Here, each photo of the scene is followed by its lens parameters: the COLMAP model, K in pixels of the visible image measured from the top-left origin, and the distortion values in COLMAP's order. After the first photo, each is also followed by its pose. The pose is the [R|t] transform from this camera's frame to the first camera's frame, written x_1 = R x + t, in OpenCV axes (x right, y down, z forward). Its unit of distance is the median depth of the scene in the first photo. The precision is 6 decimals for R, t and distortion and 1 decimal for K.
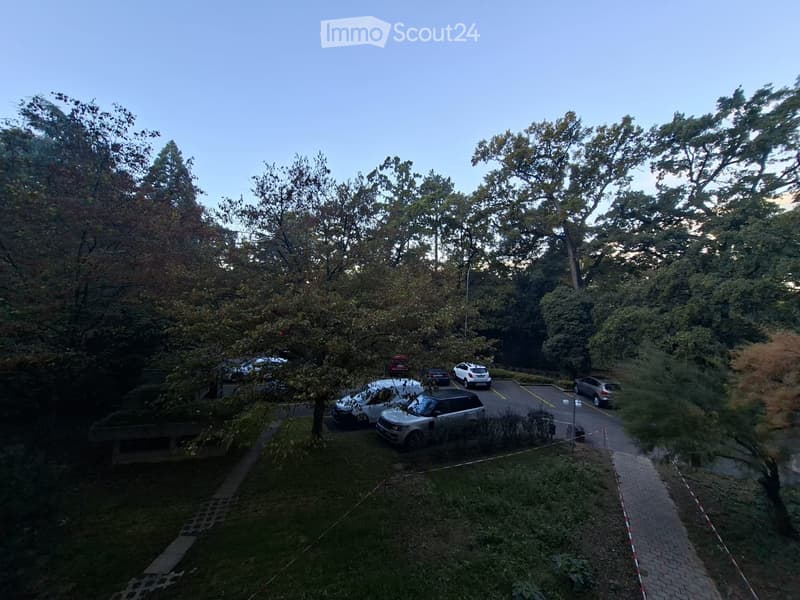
lens RADIAL K [[314.7, 0, 399.6], [0, 314.7, 294.0], [0, 0, 1]] dist [-0.008150, 0.001864]
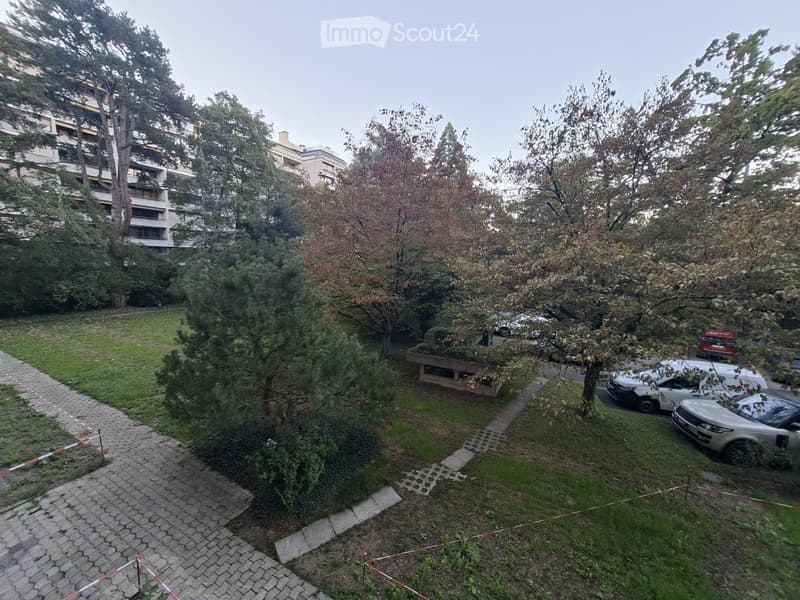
lens RADIAL K [[314.7, 0, 398.4], [0, 314.7, 294.8], [0, 0, 1]] dist [-0.008150, 0.001864]
pose [[0.701268, 0.055080, -0.710767, -0.007945], [0.035473, 0.993080, 0.111956, 0.005260], [0.712014, -0.103724, 0.694461, 0.002772]]
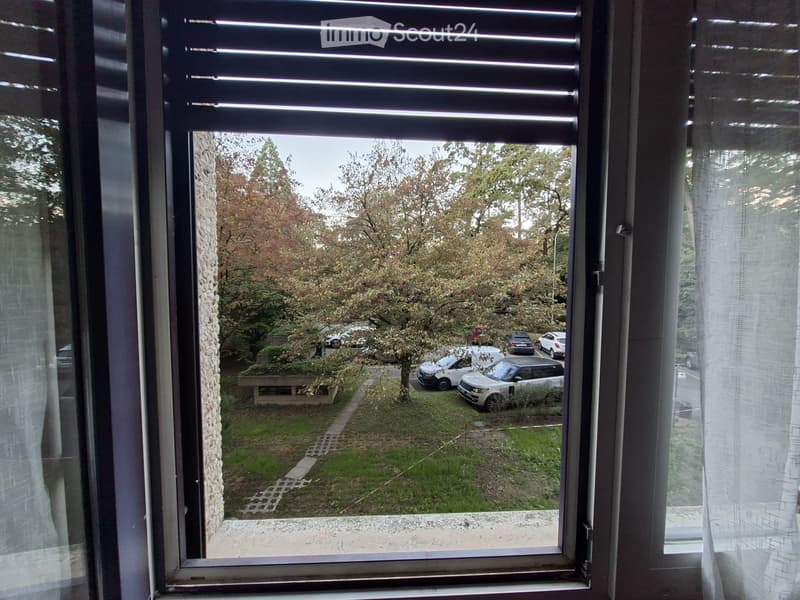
lens RADIAL K [[314.7, 0, 398.5], [0, 314.7, 292.7], [0, 0, 1]] dist [-0.008150, 0.001864]
pose [[0.965350, -0.023397, -0.259907, 0.009142], [0.044888, 0.996015, 0.077062, 0.001271], [0.257068, -0.086058, 0.962554, -0.031436]]
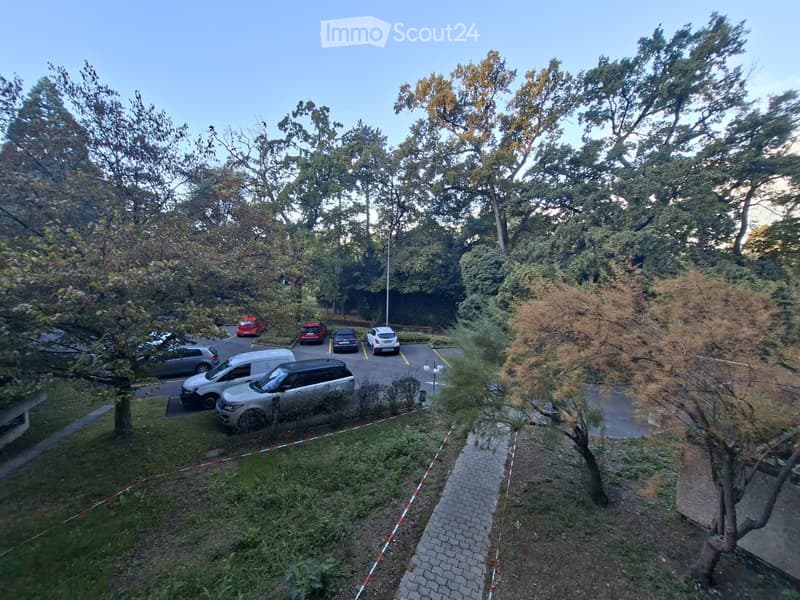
lens RADIAL K [[314.7, 0, 399.1], [0, 314.7, 294.2], [0, 0, 1]] dist [-0.008150, 0.001864]
pose [[0.994814, -0.033145, 0.096163, 0.189121], [0.022571, 0.993782, 0.109036, 0.014730], [-0.099179, -0.106300, 0.989375, 0.063748]]
